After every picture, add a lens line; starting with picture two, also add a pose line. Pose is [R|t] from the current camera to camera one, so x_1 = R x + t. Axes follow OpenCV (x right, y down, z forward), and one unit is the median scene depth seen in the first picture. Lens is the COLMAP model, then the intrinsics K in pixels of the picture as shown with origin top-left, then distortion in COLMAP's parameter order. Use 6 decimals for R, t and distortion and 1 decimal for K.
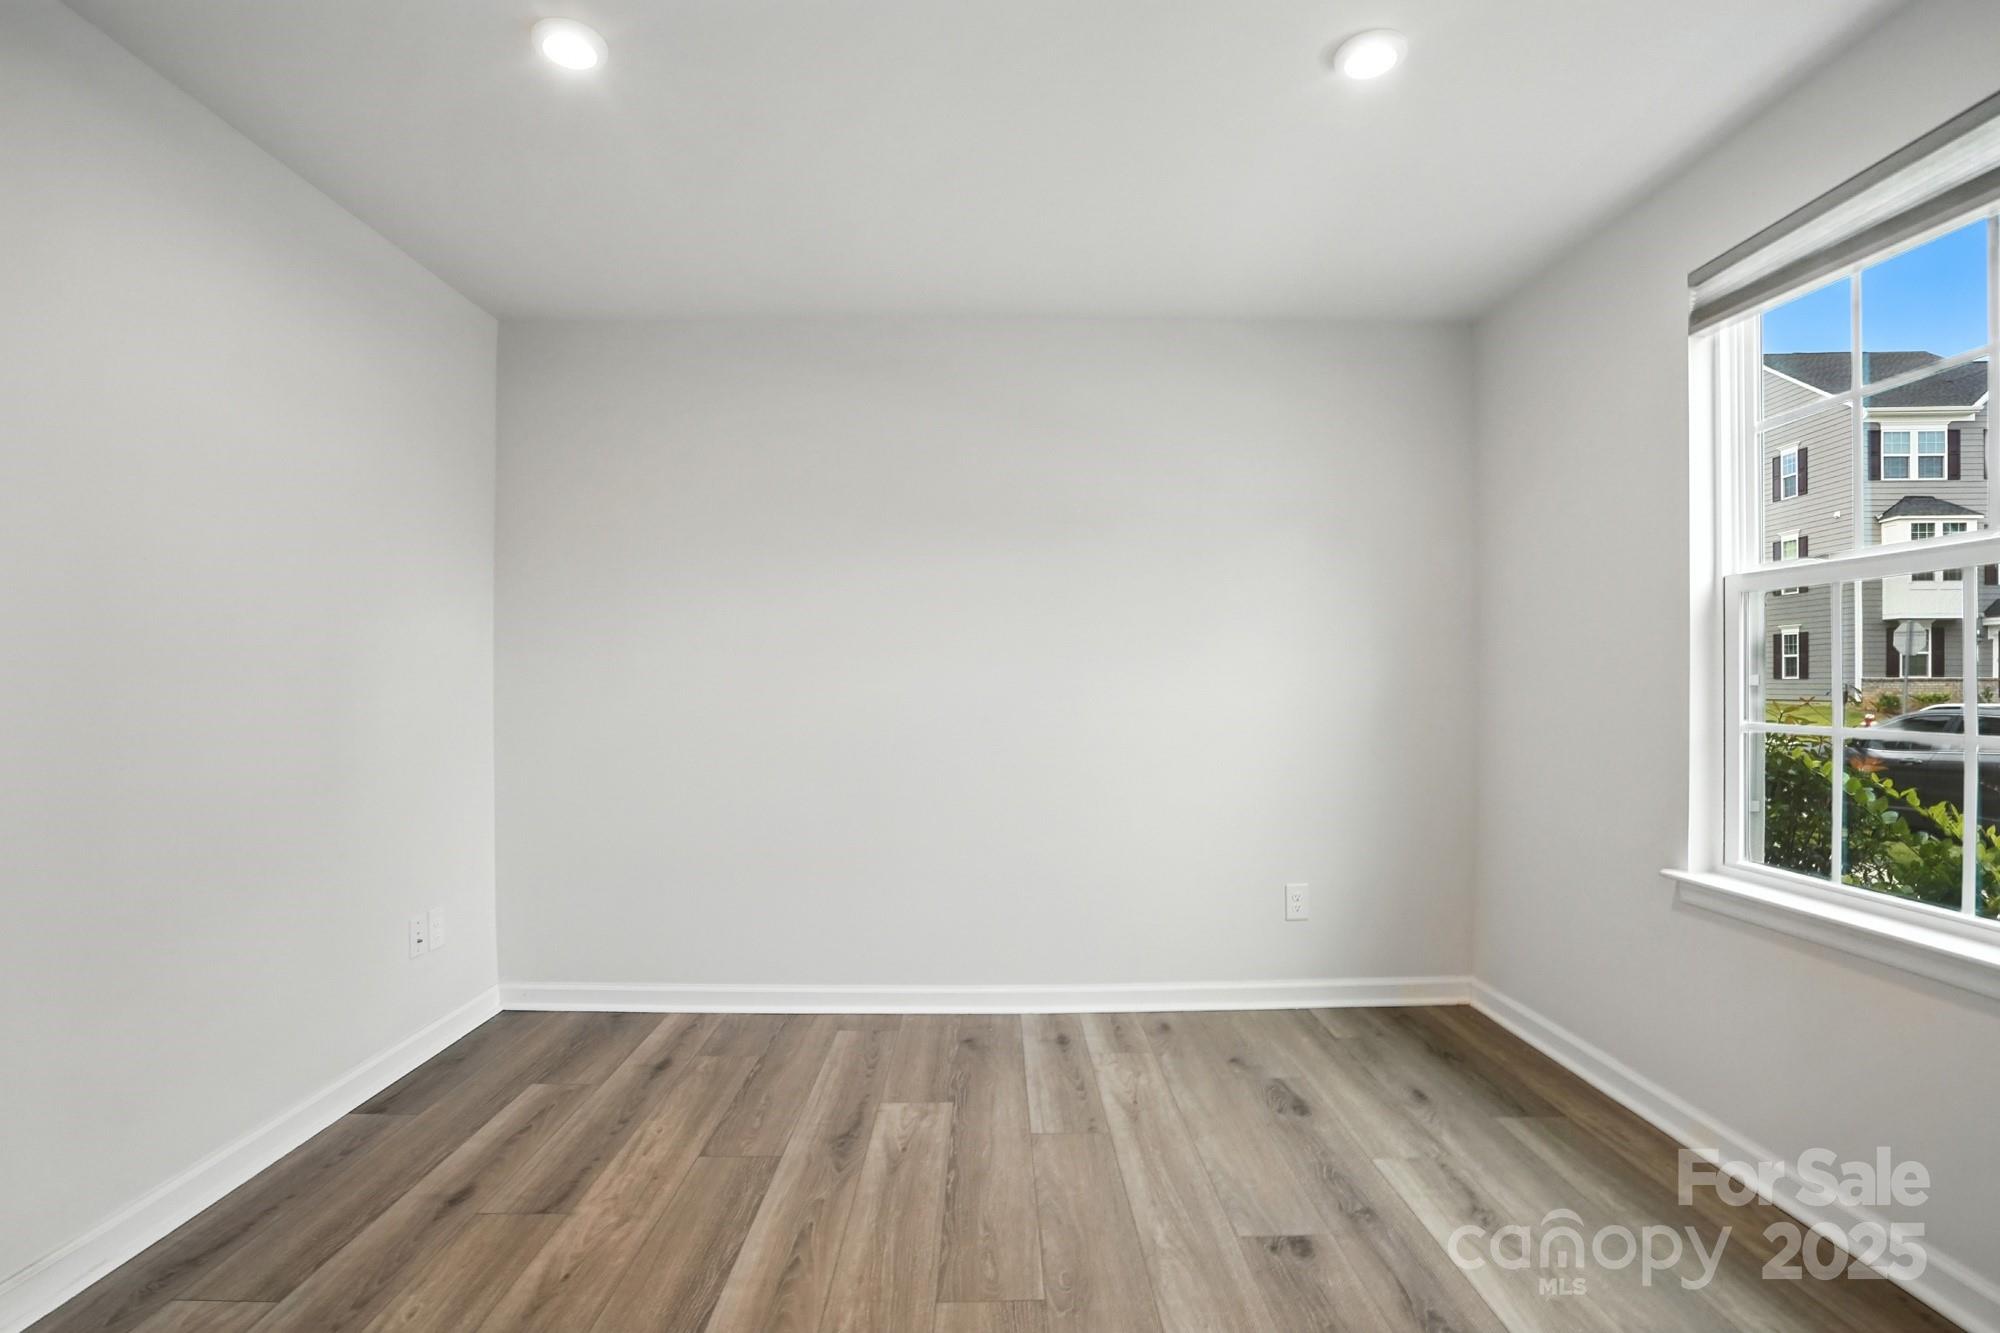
lens RADIAL K [[953.5, 0, 1005.9], [0, 953.5, 685.9], [0, 0, 1]] dist [-0.049052, 0.017423]
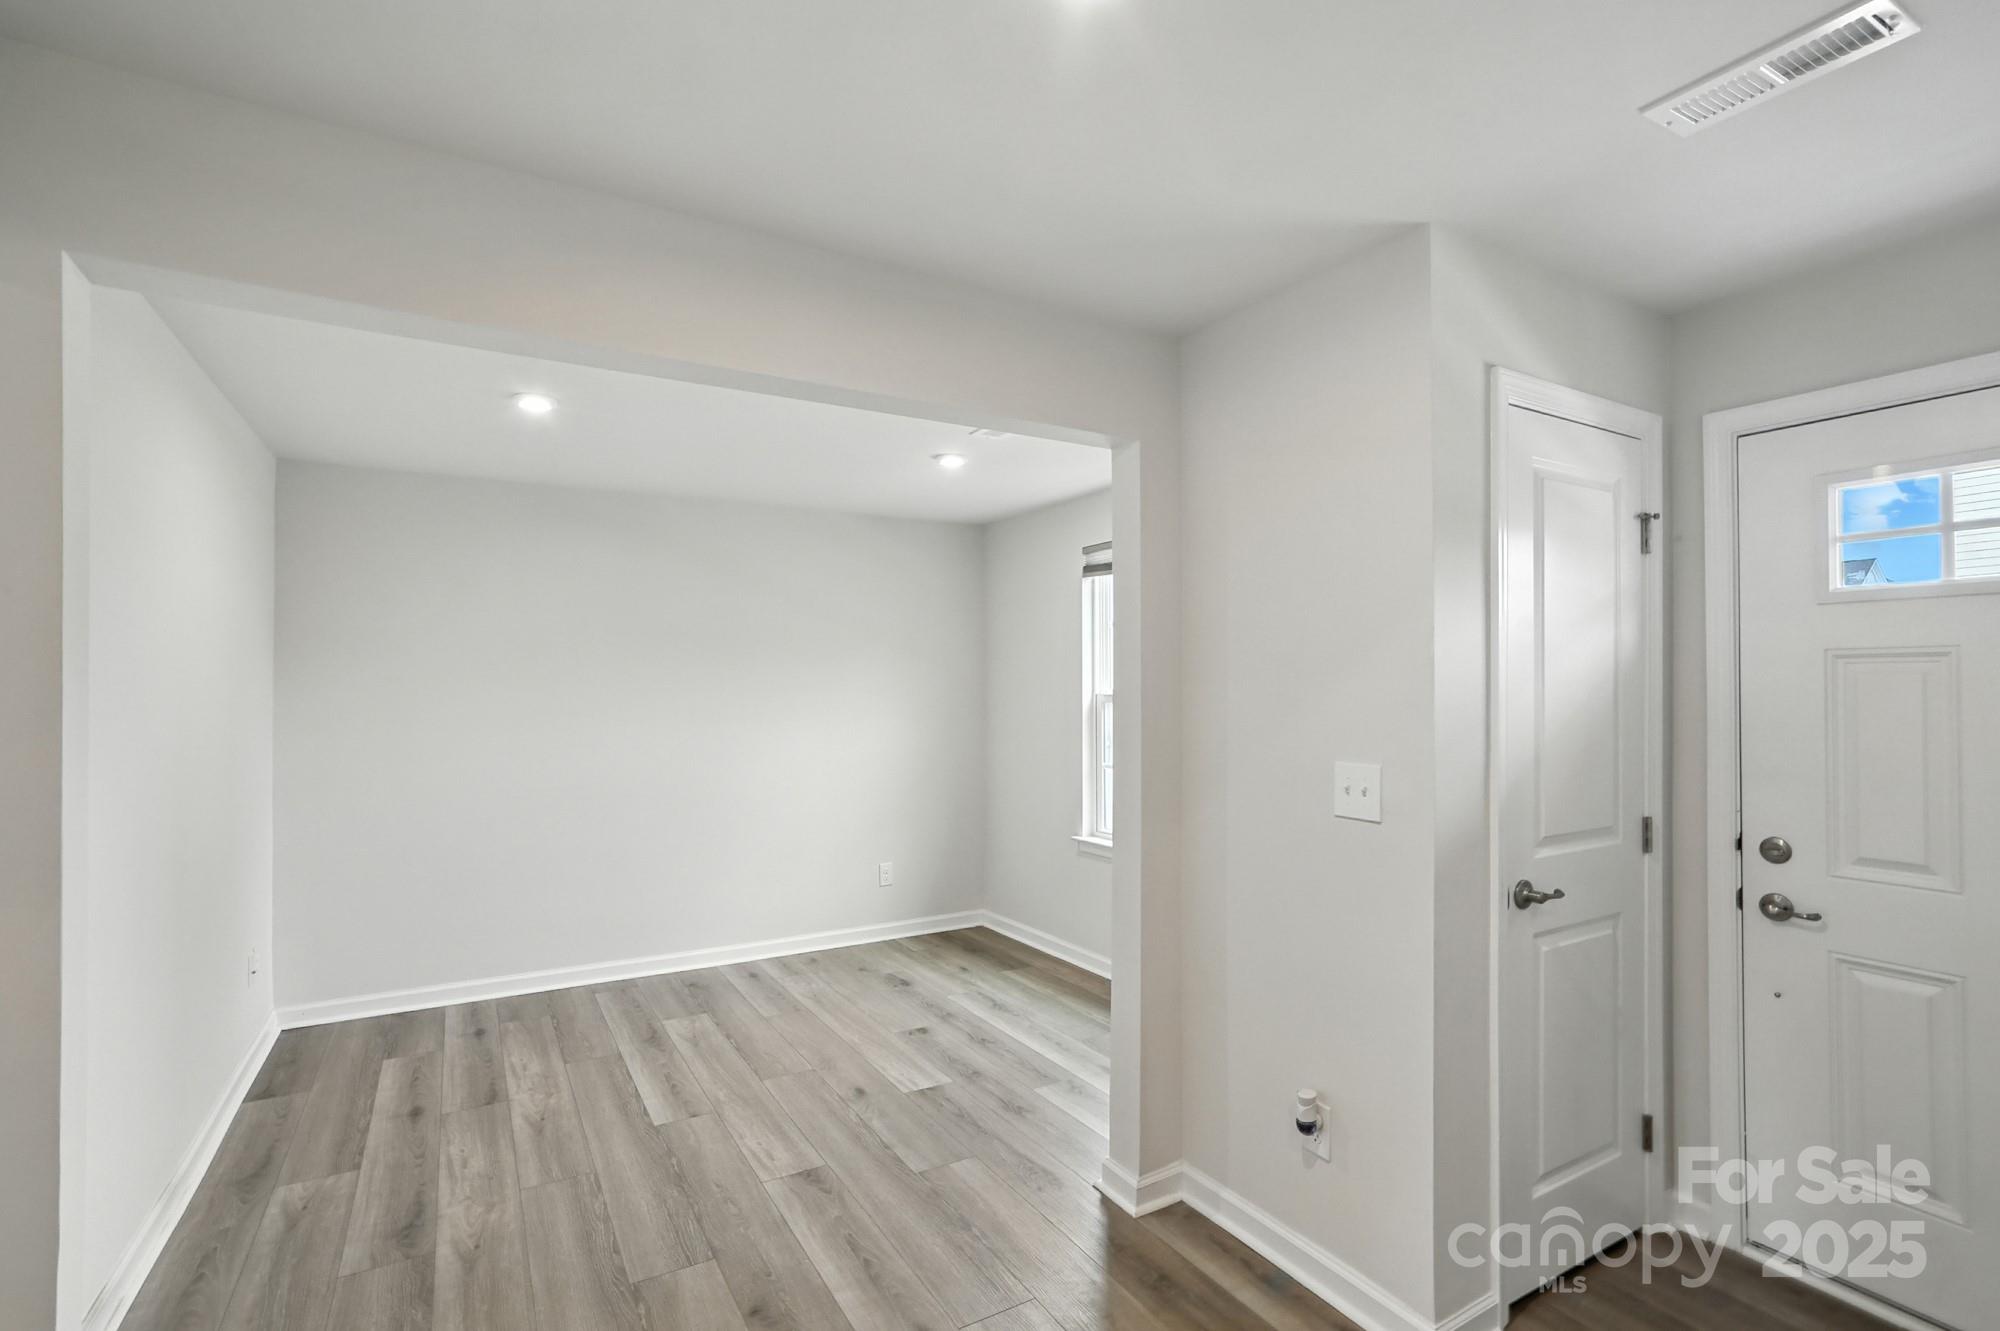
lens RADIAL K [[931.0, 0, 1000.0], [0, 931.0, 665.5], [0, 0, 1]] dist [0.022427, 0.000082]
pose [[0.876080, 0.010656, 0.482049, -0.401257], [0.003092, 0.999611, -0.027718, -0.114720], [-0.482157, 0.025774, 0.875706, -0.682349]]
